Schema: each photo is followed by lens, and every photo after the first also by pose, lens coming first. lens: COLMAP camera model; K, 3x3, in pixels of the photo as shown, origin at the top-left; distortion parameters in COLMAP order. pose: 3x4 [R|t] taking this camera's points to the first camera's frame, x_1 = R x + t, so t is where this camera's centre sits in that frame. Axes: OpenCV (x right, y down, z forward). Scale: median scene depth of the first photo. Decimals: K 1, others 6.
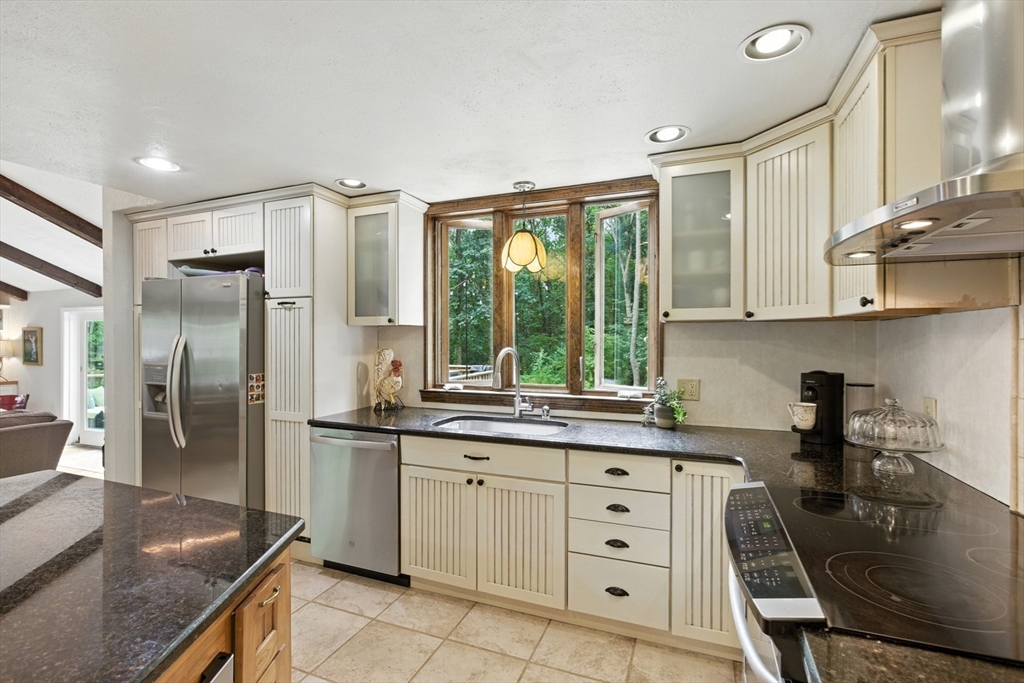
lens RADIAL K [[467.6, 0, 493.6], [0, 467.6, 342.4], [0, 0, 1]] dist [-0.006914, 0.002398]
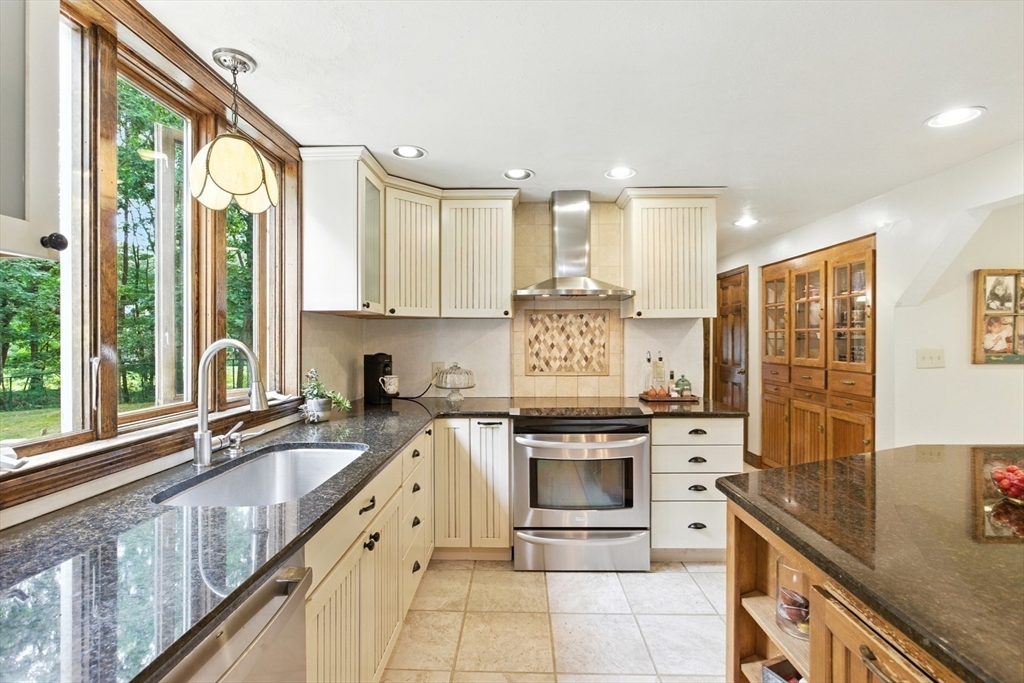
lens RADIAL K [[467.6, 0, 506.2], [0, 467.6, 342.3], [0, 0, 1]] dist [-0.006914, 0.002398]
pose [[-0.348040, -0.006587, 0.937456, -0.567690], [0.005968, 0.999939, 0.009242, 0.012616], [-0.937461, 0.008812, -0.347980, 0.829044]]
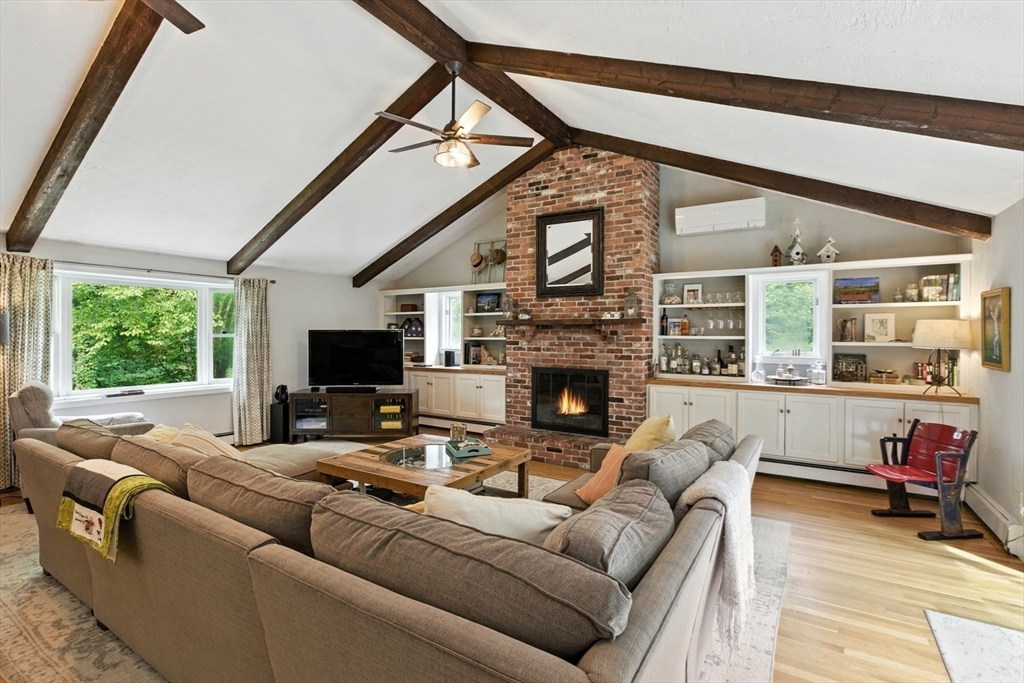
lens RADIAL K [[467.6, 0, 526.7], [0, 467.6, 336.4], [0, 0, 1]] dist [-0.006914, 0.002398]
pose [[-0.159553, 0.001571, -0.987188, -1.052522], [-0.006971, 0.999972, 0.002718, 0.041638], [0.987165, 0.007315, -0.159538, 1.419582]]
